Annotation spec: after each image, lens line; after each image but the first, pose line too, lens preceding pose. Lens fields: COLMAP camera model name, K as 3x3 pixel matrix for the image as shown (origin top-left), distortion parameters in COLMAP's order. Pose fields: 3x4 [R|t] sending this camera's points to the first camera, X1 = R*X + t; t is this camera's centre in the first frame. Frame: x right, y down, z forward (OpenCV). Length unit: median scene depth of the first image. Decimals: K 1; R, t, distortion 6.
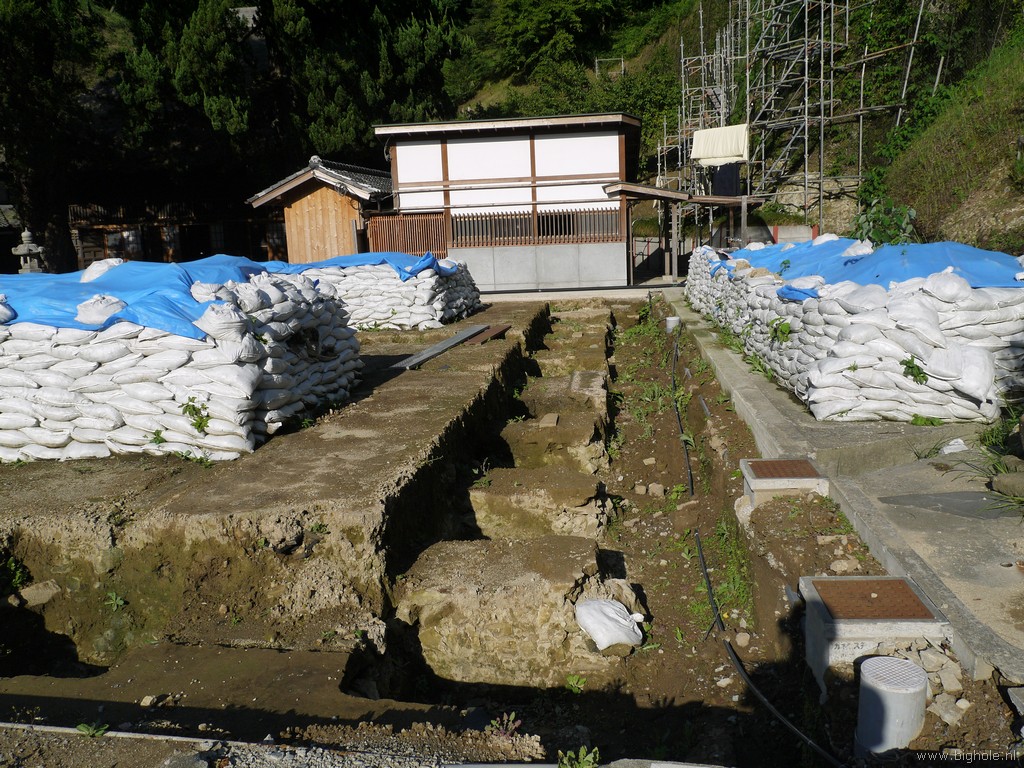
lens RADIAL K [[856.3, 0, 509.8], [0, 856.3, 384.3], [0, 0, 1]] dist [-0.025755, -0.002097]
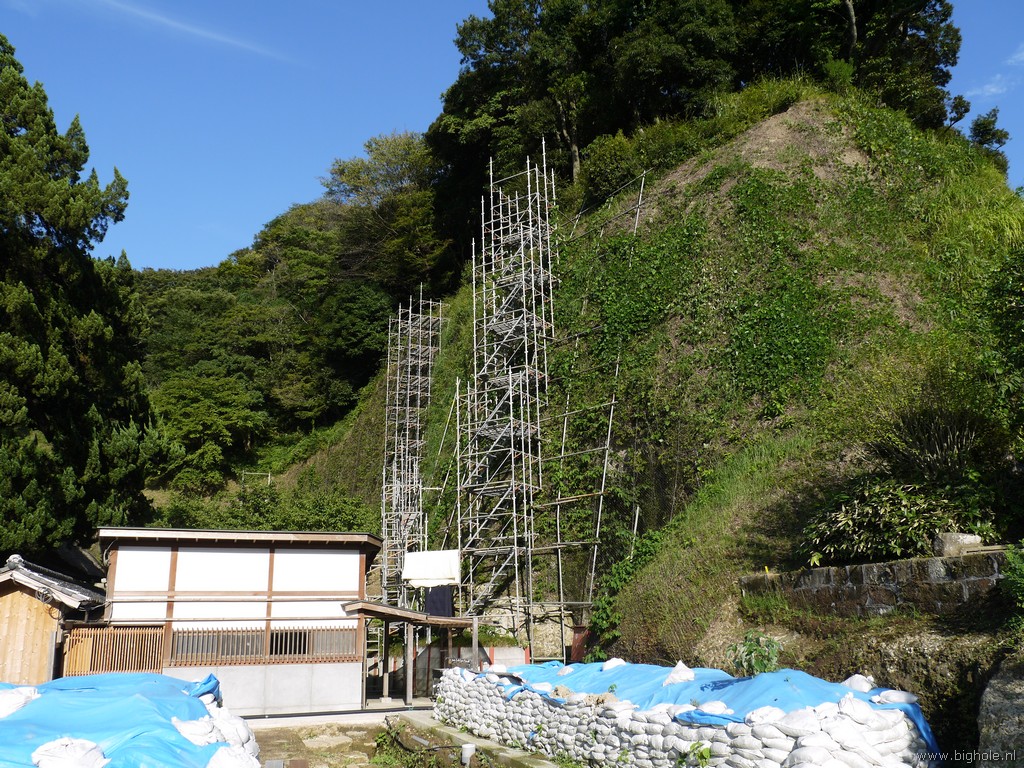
lens RADIAL K [[856.3, 0, 509.8], [0, 856.3, 384.3], [0, 0, 1]] dist [-0.025755, -0.002097]
pose [[0.899006, 0.142552, 0.414086, -0.155722], [0.062529, 0.894068, -0.443545, -0.007857], [-0.433449, 0.424642, 0.794859, 0.020196]]
